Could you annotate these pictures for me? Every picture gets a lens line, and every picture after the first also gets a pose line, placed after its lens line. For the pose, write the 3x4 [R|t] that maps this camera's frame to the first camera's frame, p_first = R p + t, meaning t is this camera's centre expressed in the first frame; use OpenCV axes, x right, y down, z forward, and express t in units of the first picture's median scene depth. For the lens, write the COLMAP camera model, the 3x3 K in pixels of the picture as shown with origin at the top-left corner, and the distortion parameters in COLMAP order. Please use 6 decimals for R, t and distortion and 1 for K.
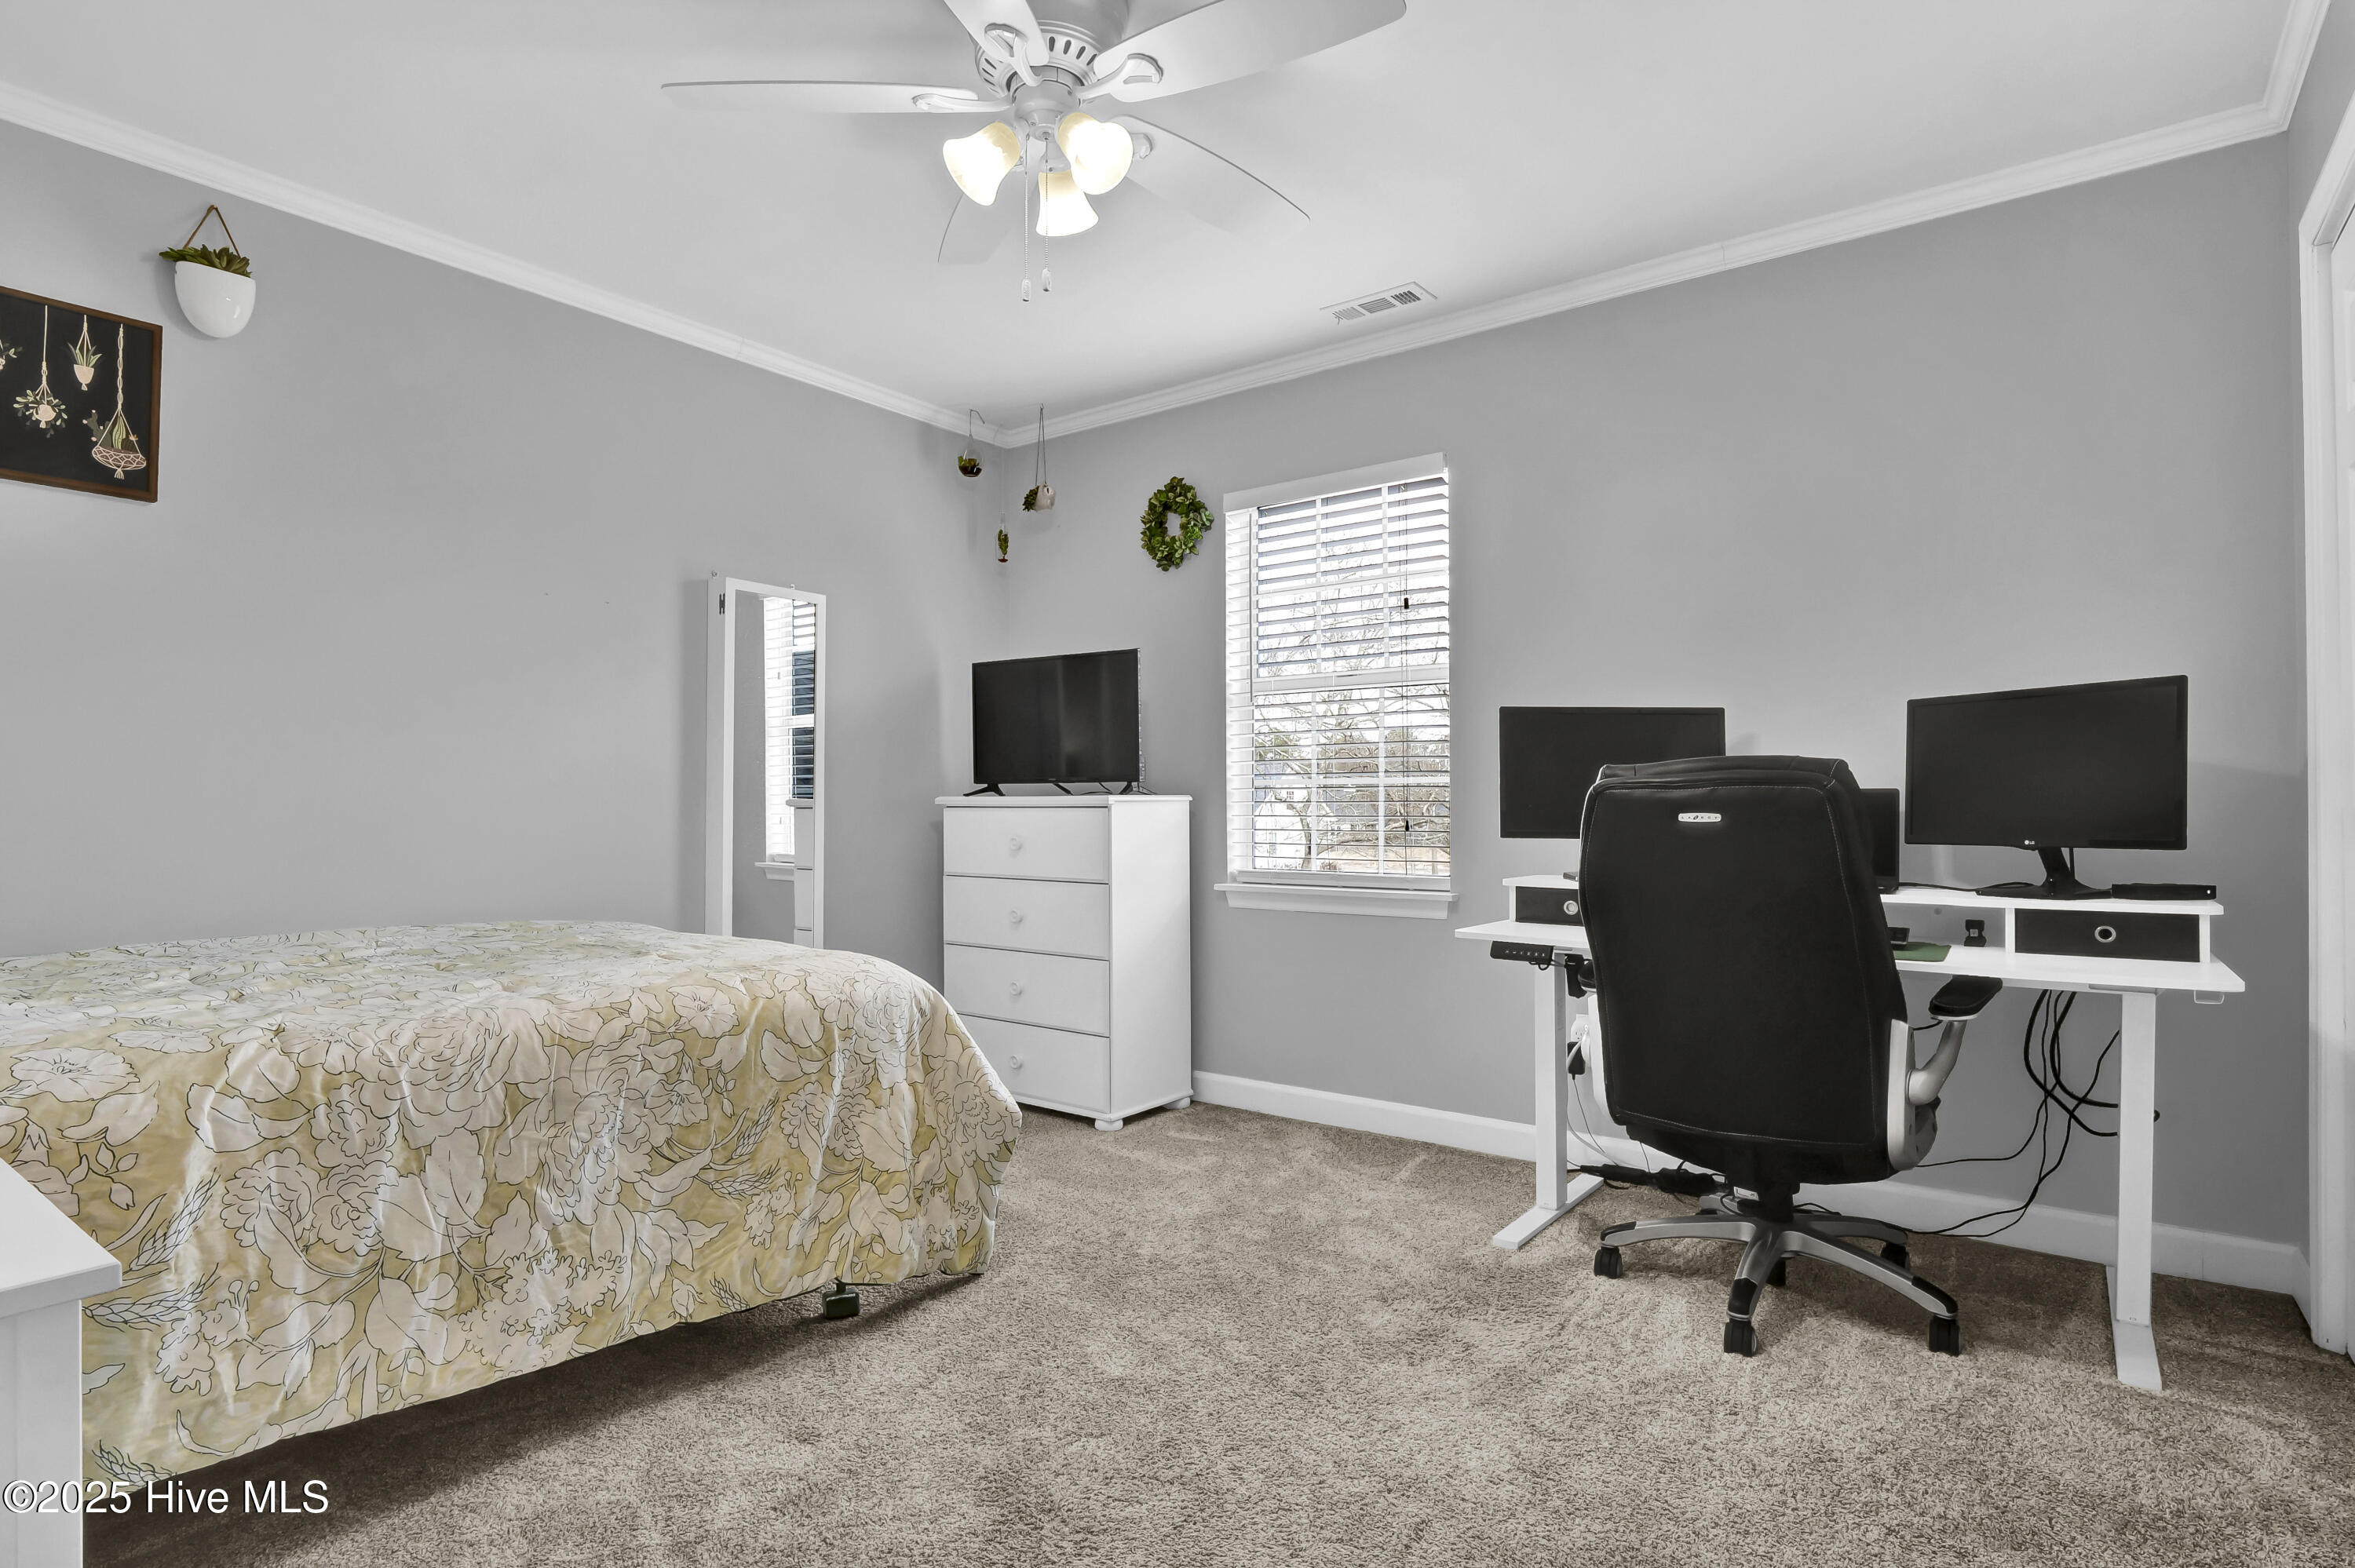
lens RADIAL K [[1173.2, 0, 1194.8], [0, 1173.2, 795.6], [0, 0, 1]] dist [-0.006343, -0.004908]
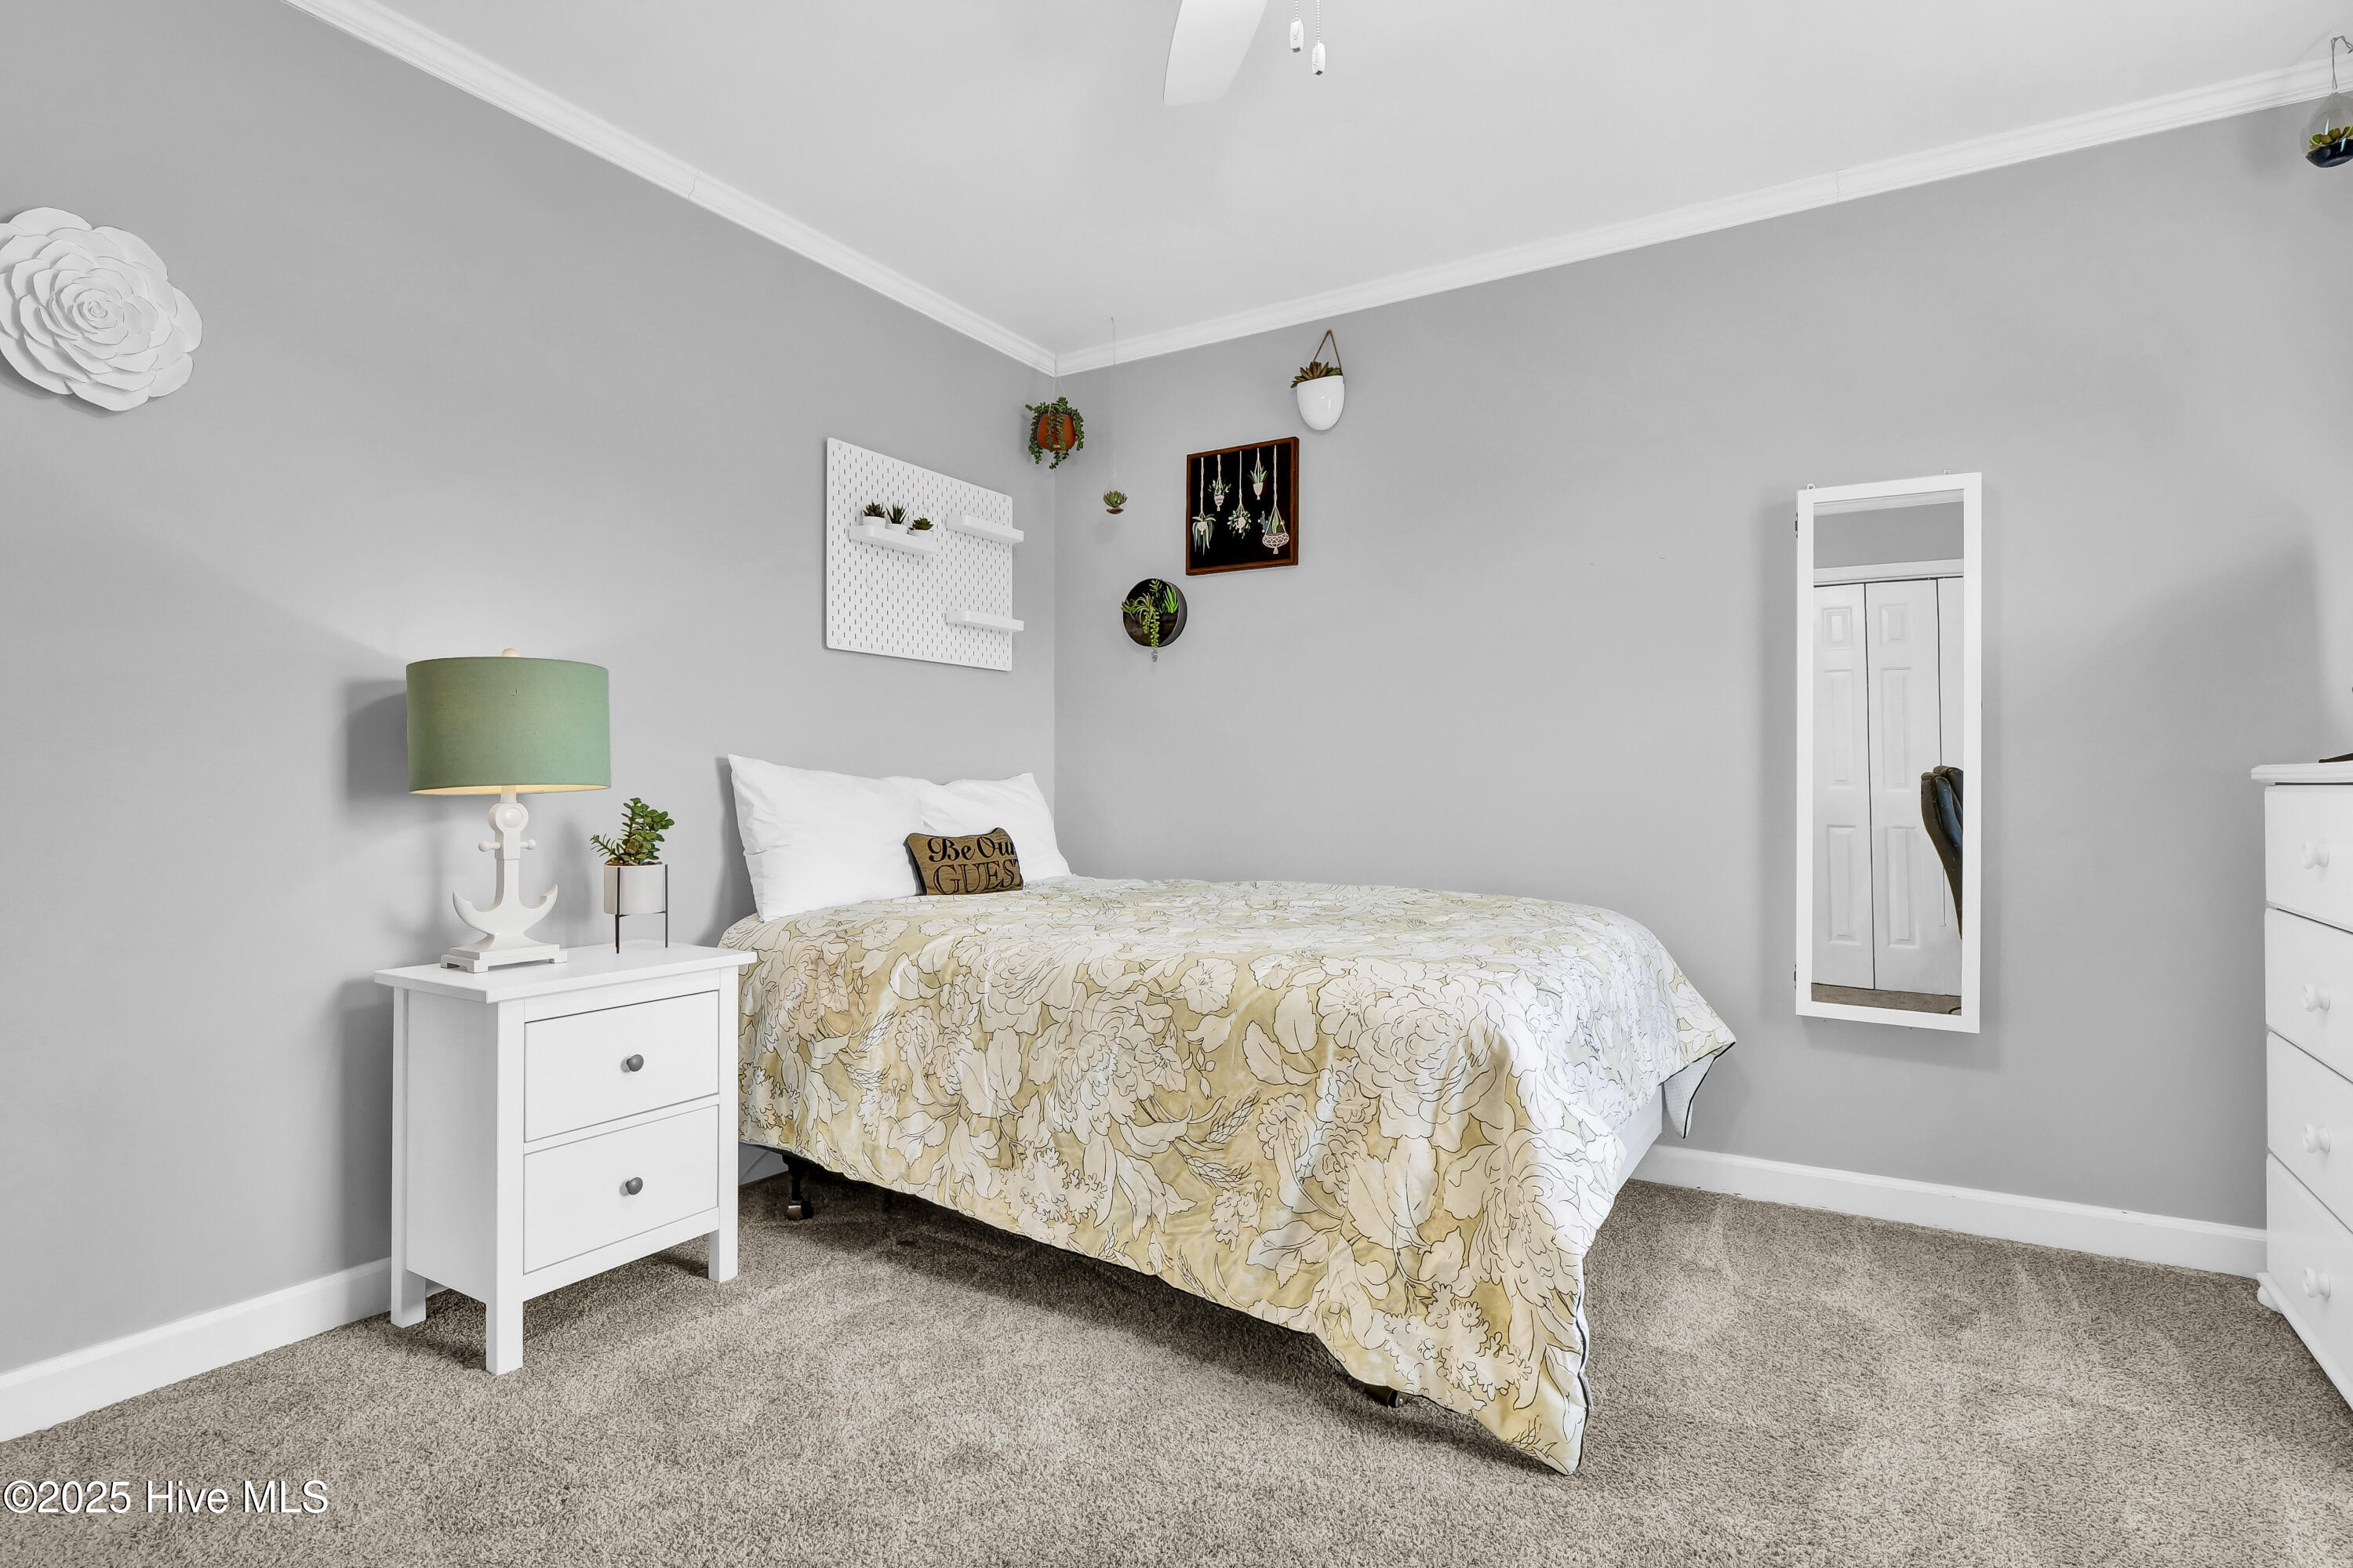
lens RADIAL K [[1172.4, 0, 1191.3], [0, 1172.4, 775.2], [0, 0, 1]] dist [-0.006343, -0.004908]
pose [[0.092490, -0.010146, -0.995662, 0.598664], [0.007161, 0.999929, -0.009524, 0.013748], [0.995688, -0.006250, 0.092556, 0.924084]]
